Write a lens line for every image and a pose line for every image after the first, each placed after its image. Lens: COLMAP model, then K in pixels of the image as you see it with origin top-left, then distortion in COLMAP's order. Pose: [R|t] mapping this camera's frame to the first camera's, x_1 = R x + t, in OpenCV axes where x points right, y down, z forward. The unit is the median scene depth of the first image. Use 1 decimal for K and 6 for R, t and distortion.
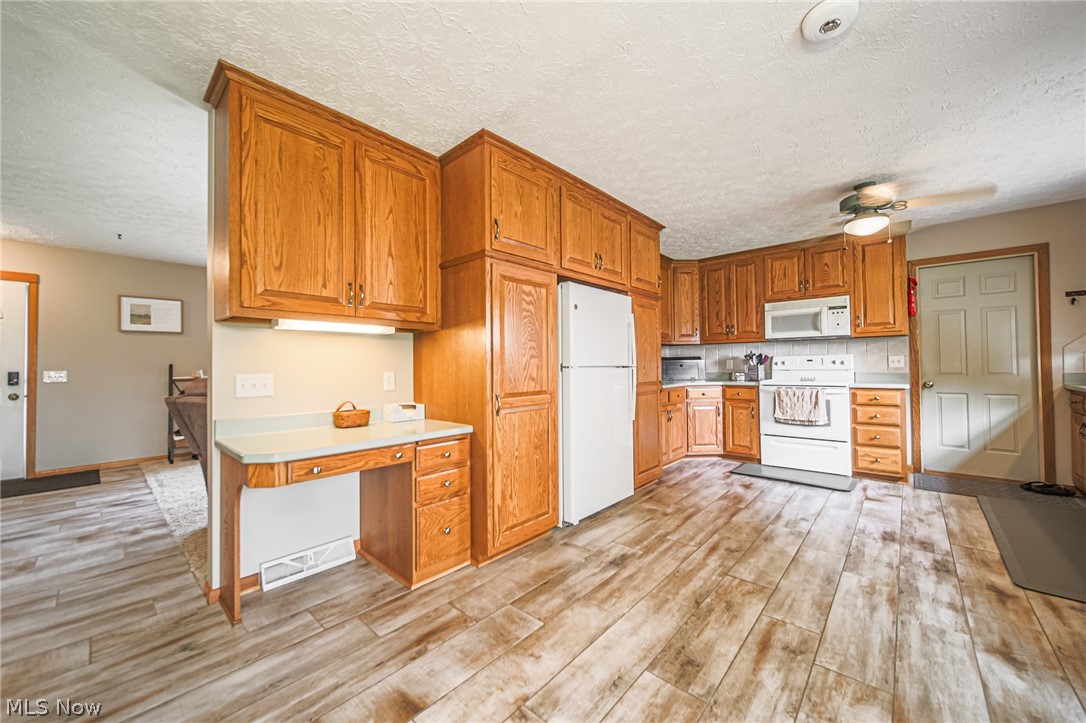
lens RADIAL K [[407.0, 0, 542.4], [0, 407.0, 359.9], [0, 0, 1]] dist [-0.000609, -0.000980]
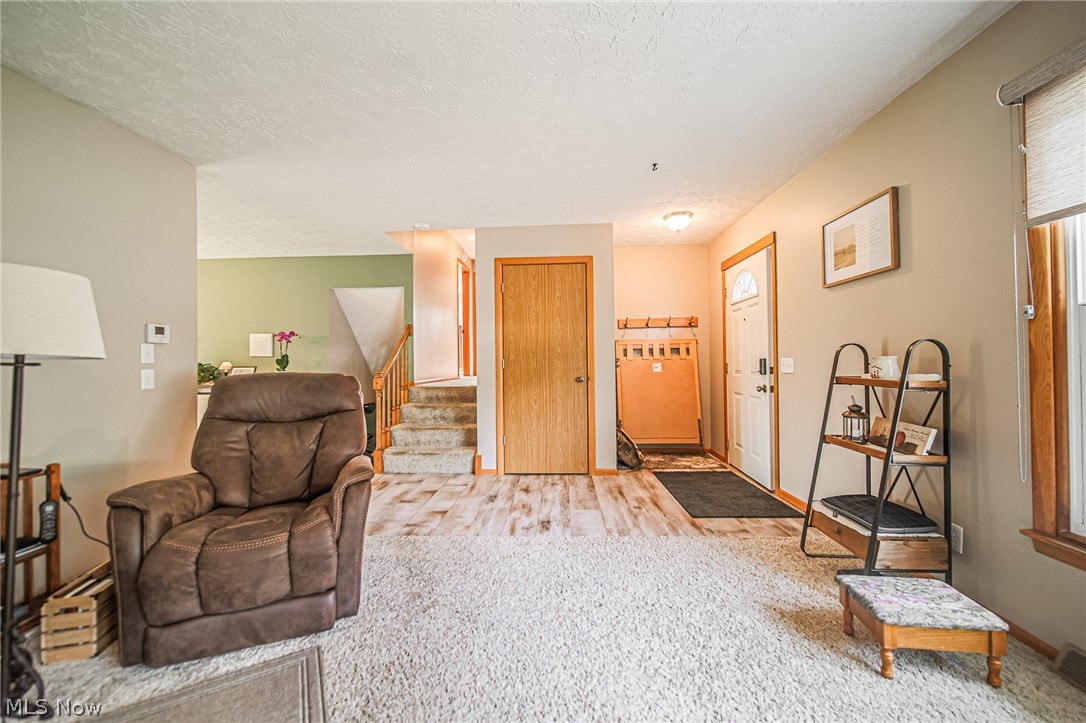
lens RADIAL K [[407.0, 0, 544.5], [0, 407.0, 359.5], [0, 0, 1]] dist [-0.000609, -0.000980]
pose [[-0.762969, 0.017010, -0.646212, -0.413675], [0.030688, 0.999480, -0.009923, 0.027214], [0.645707, -0.027402, -0.763094, 1.326378]]
